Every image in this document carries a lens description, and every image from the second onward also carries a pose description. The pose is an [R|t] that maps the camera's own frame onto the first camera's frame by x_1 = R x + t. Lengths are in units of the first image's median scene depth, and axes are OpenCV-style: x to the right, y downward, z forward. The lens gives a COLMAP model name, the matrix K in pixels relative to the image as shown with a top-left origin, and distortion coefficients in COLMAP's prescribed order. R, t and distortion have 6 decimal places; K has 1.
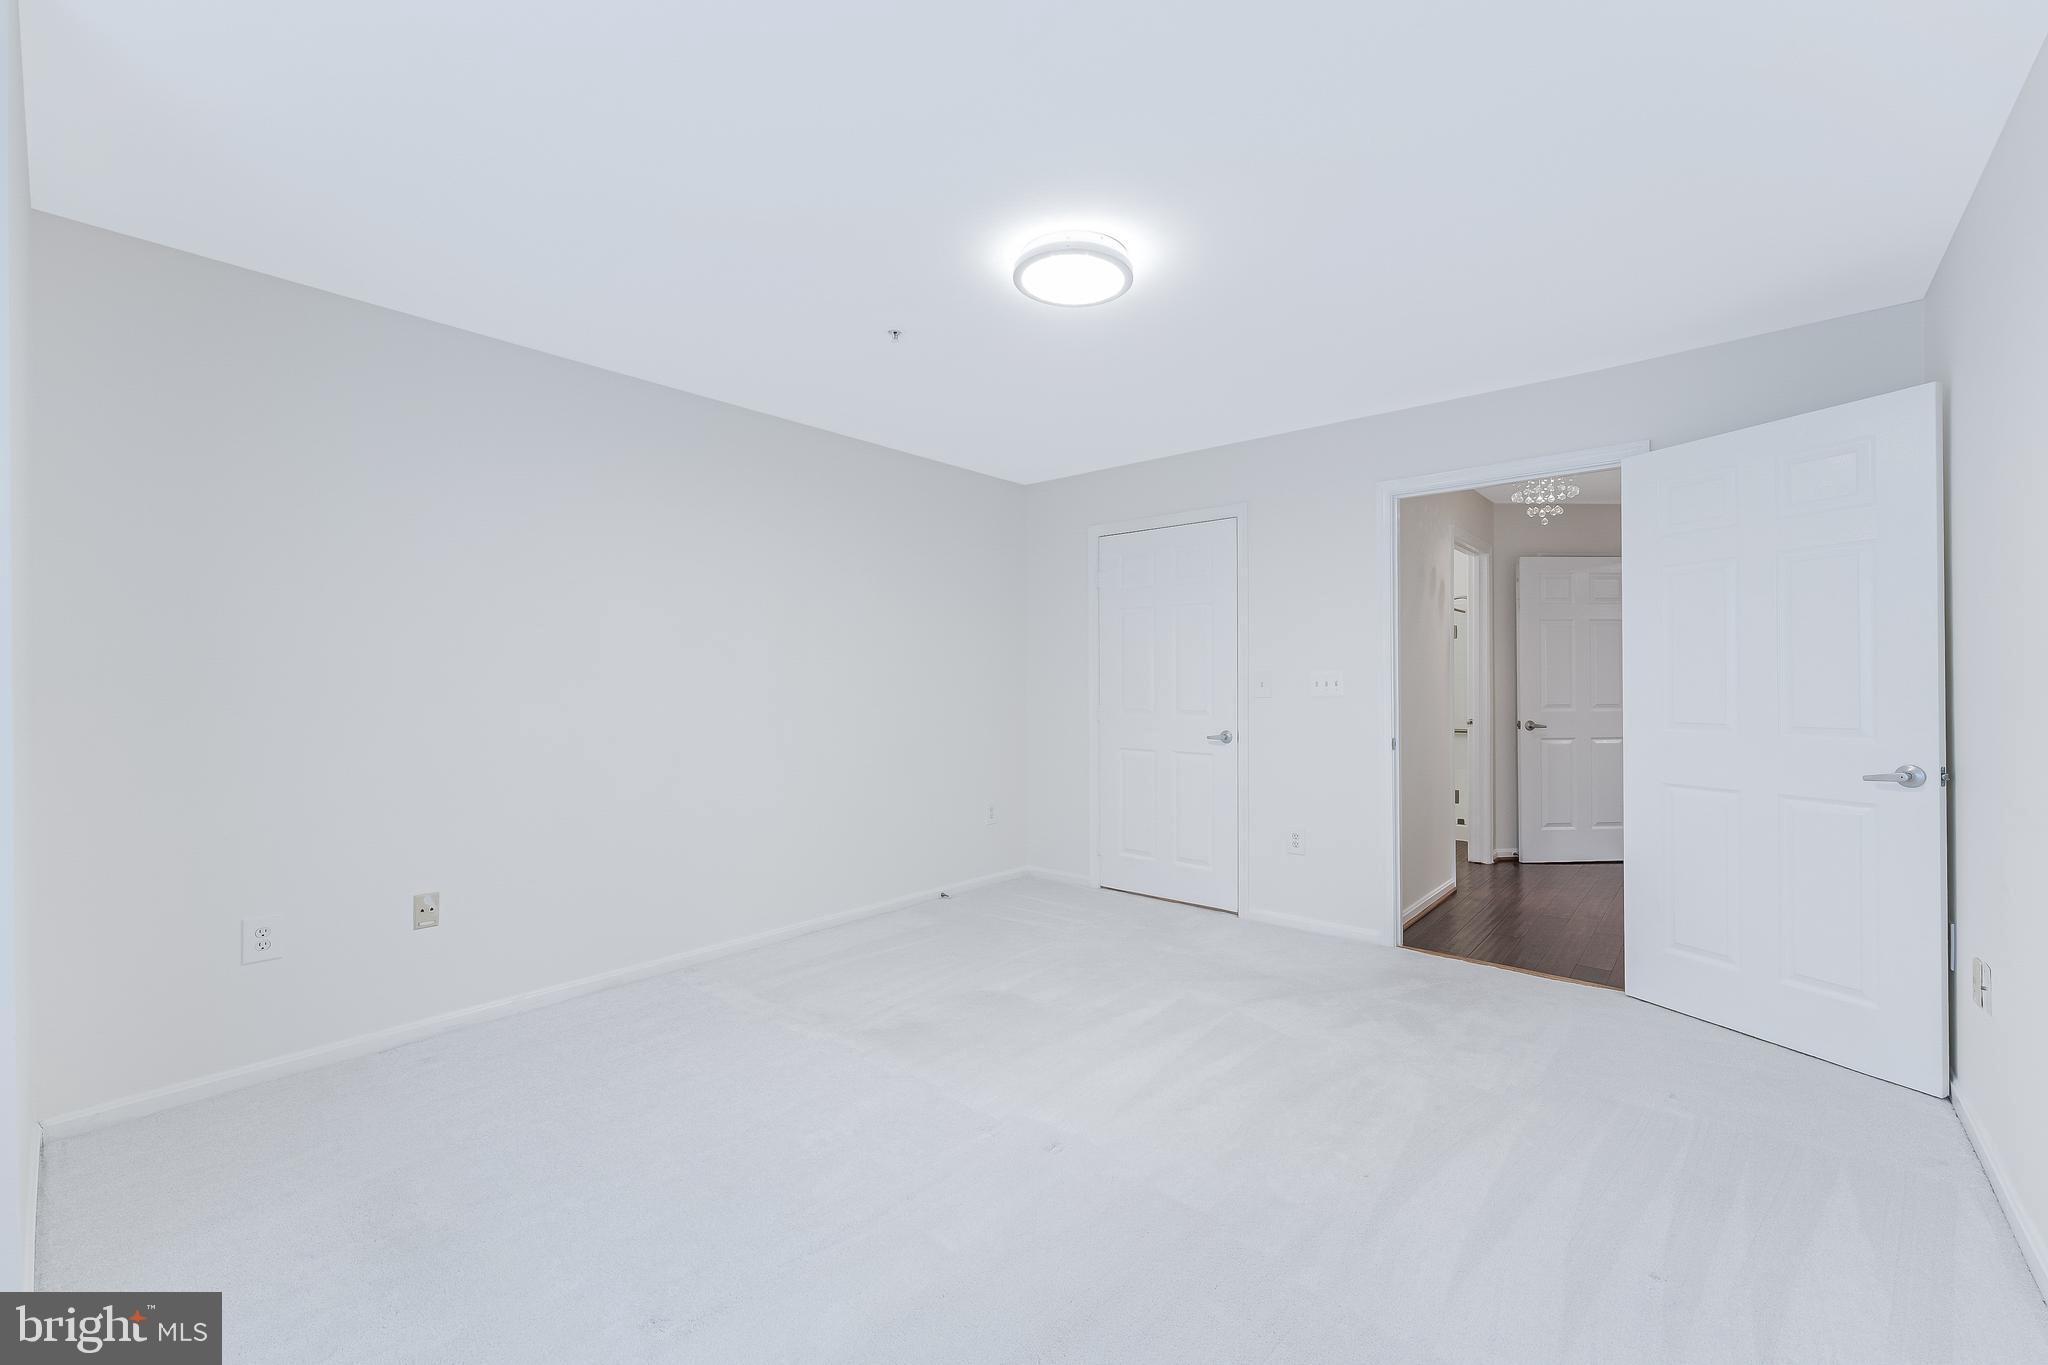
lens RADIAL K [[828.1, 0, 1026.1], [0, 828.1, 683.3], [0, 0, 1]] dist [0.000506, -0.000457]
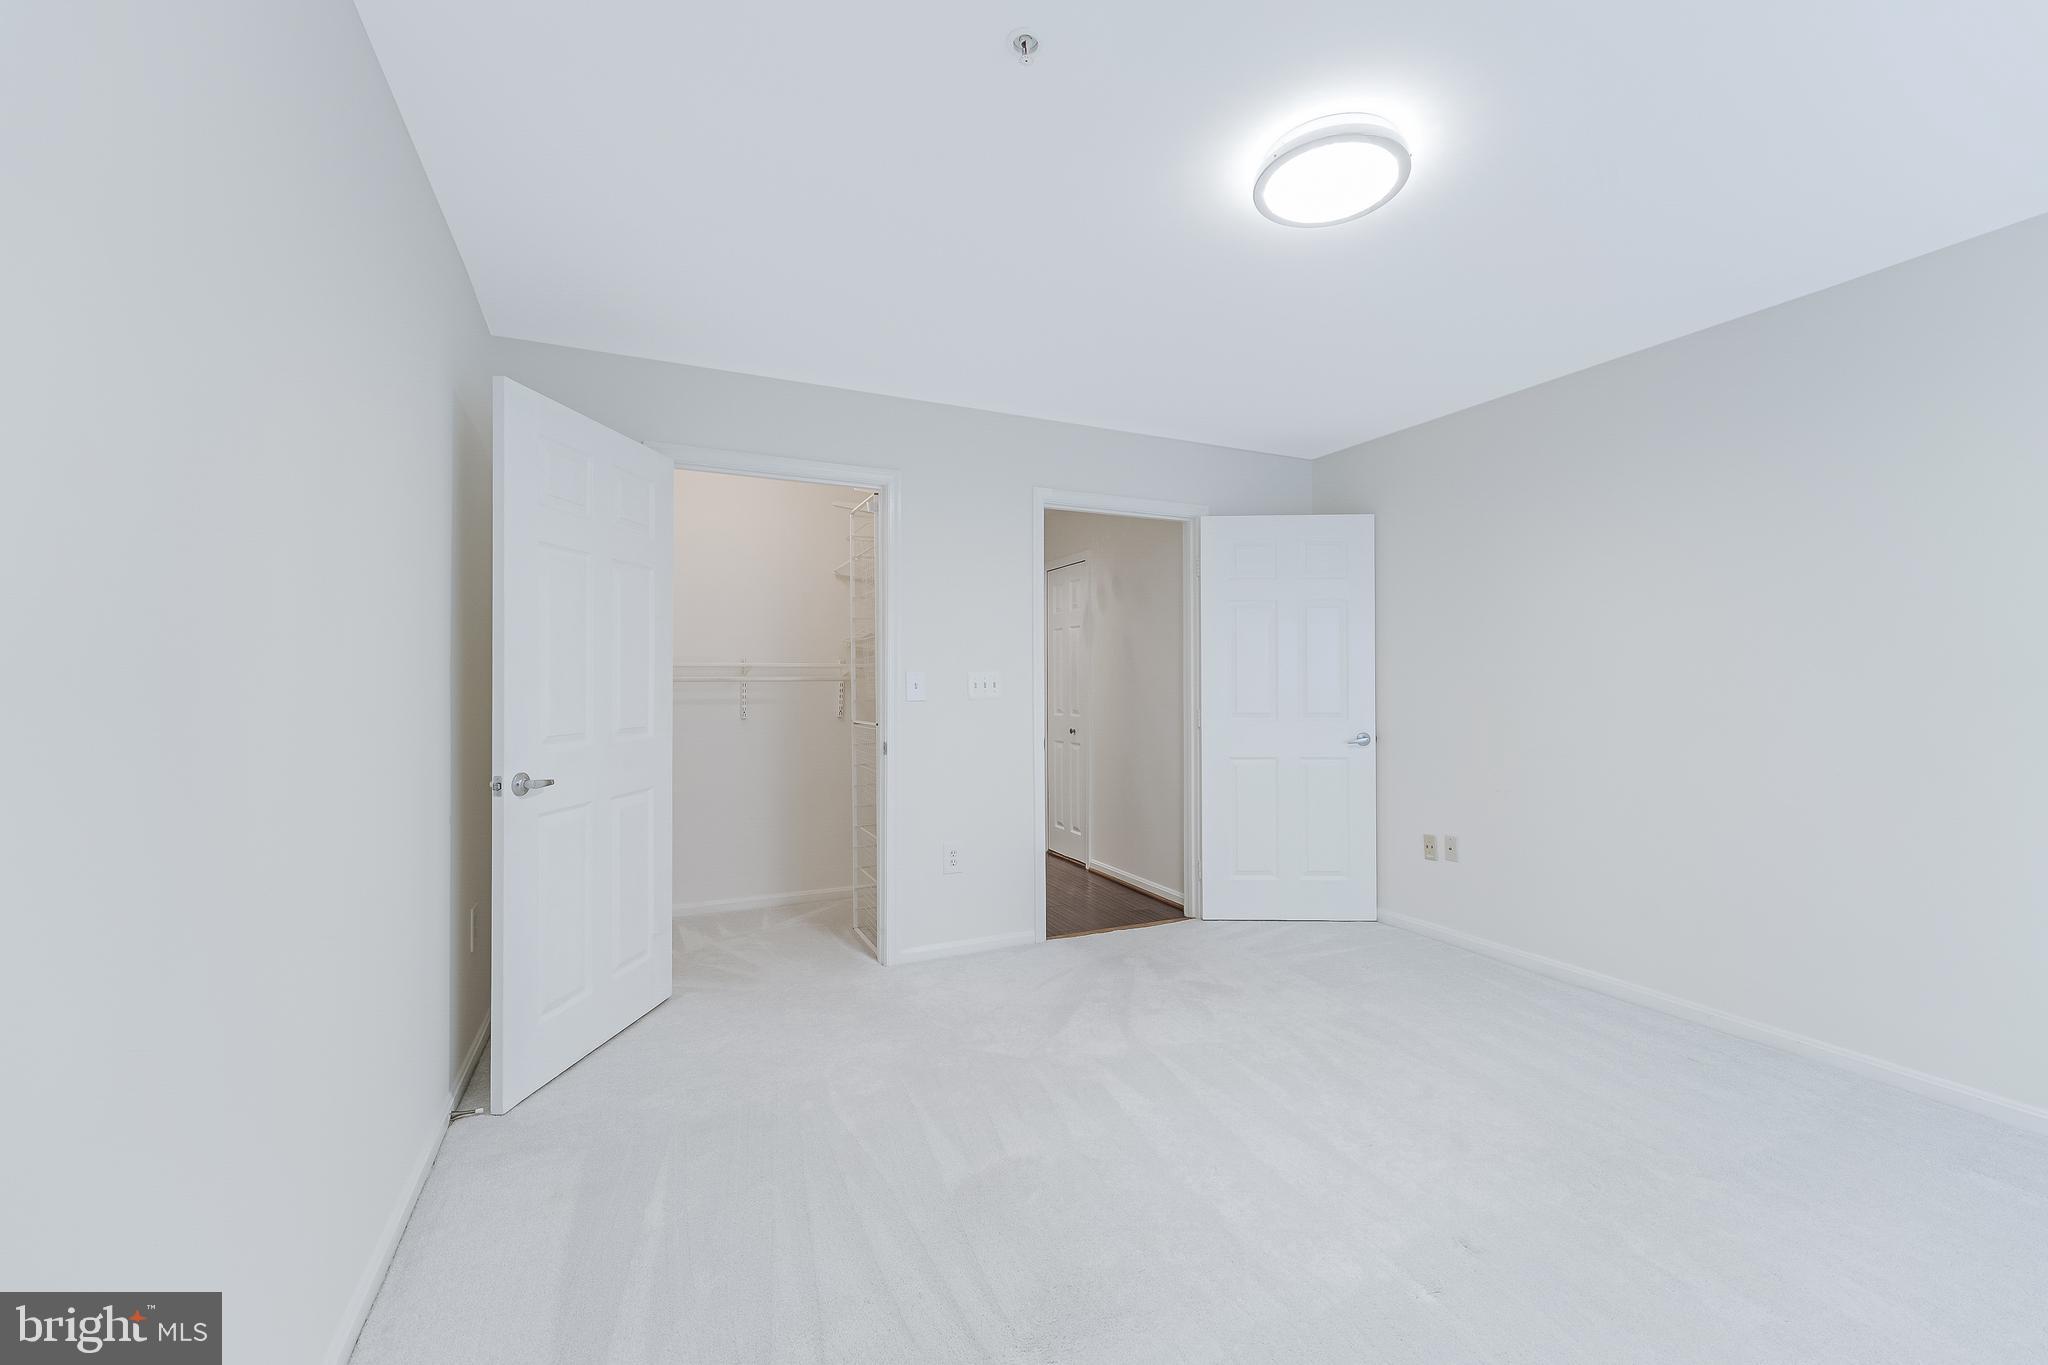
lens RADIAL K [[828.1, 0, 1028.6], [0, 828.1, 683.9], [0, 0, 1]] dist [0.000506, -0.000457]
pose [[0.397787, 0.014505, 0.917363, -0.512151], [-0.000348, 0.999877, -0.015659, 0.014812], [-0.917478, 0.005909, 0.397743, 0.606585]]
